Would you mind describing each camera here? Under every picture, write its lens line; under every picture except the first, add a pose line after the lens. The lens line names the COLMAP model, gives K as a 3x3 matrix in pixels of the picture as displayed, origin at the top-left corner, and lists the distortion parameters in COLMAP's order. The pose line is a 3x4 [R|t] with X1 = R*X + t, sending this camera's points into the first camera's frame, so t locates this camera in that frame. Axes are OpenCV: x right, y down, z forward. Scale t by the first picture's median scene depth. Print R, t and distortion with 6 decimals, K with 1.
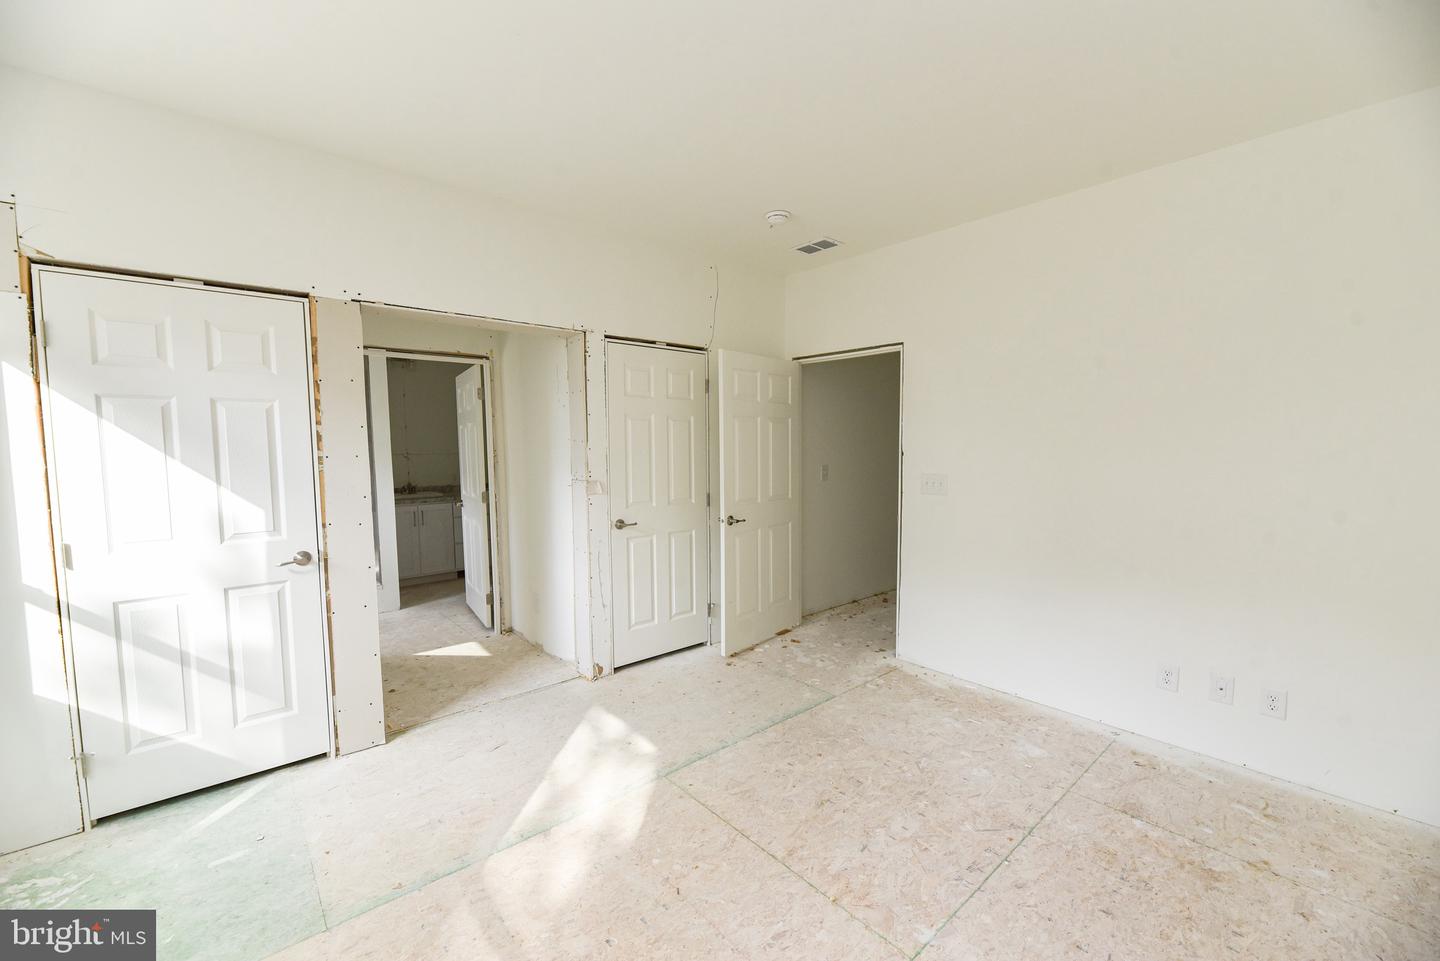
lens RADIAL K [[580.6, 0, 724.4], [0, 580.6, 484.6], [0, 0, 1]] dist [-0.002435, -0.000483]
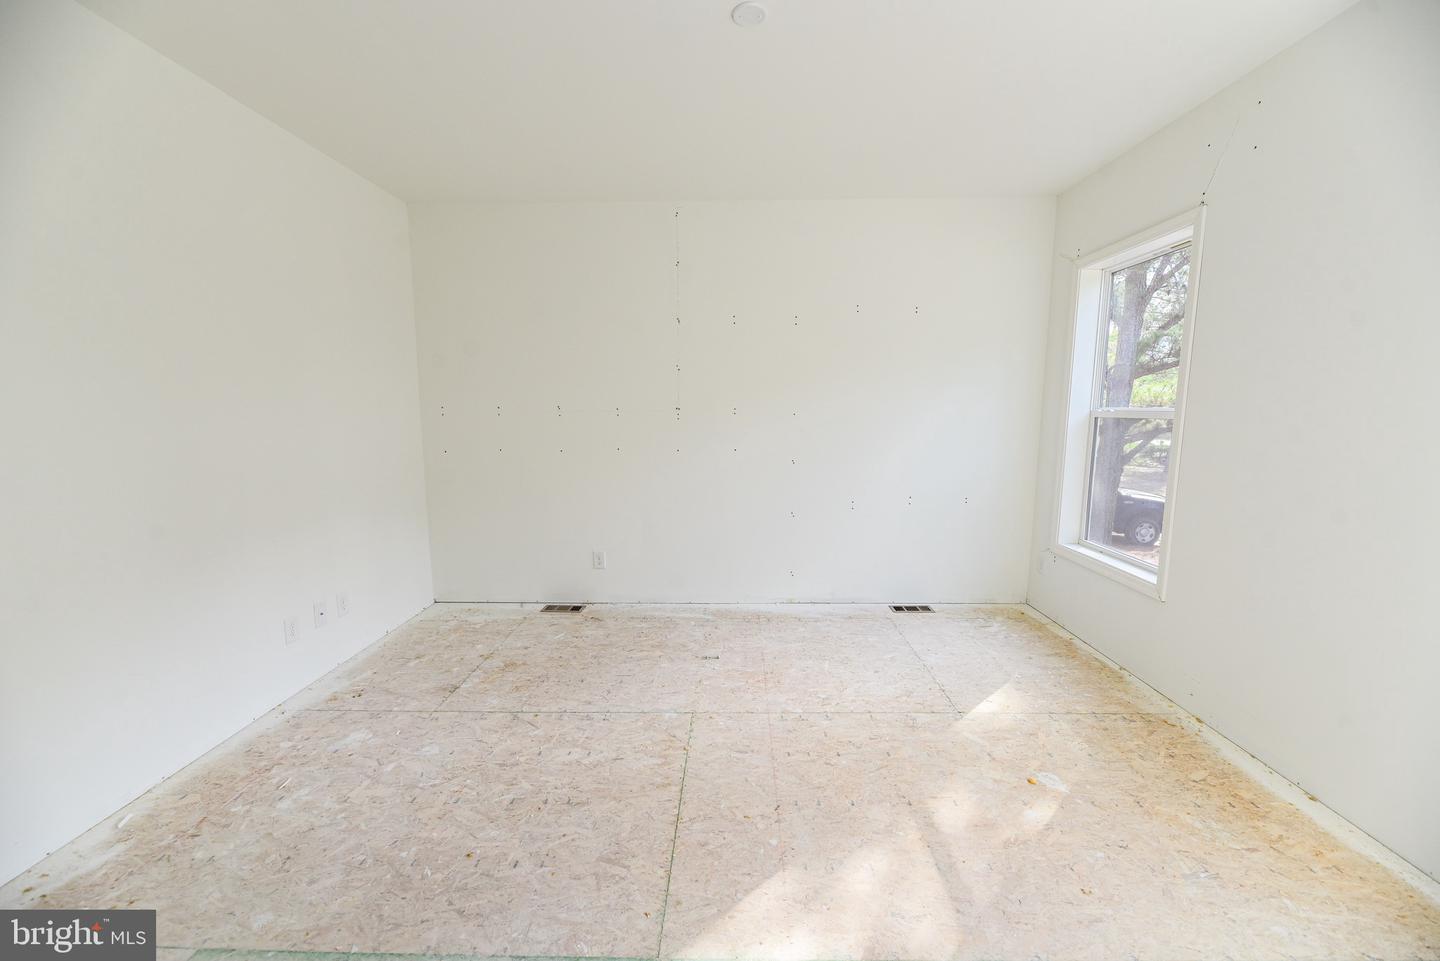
lens RADIAL K [[580.6, 0, 724.4], [0, 580.6, 484.6], [0, 0, 1]] dist [-0.002435, -0.000483]
pose [[-0.741749, -0.085295, 0.665232, -0.622781], [0.050586, 0.981940, 0.182306, -0.090803], [-0.668767, 0.168877, -0.724038, 1.606799]]
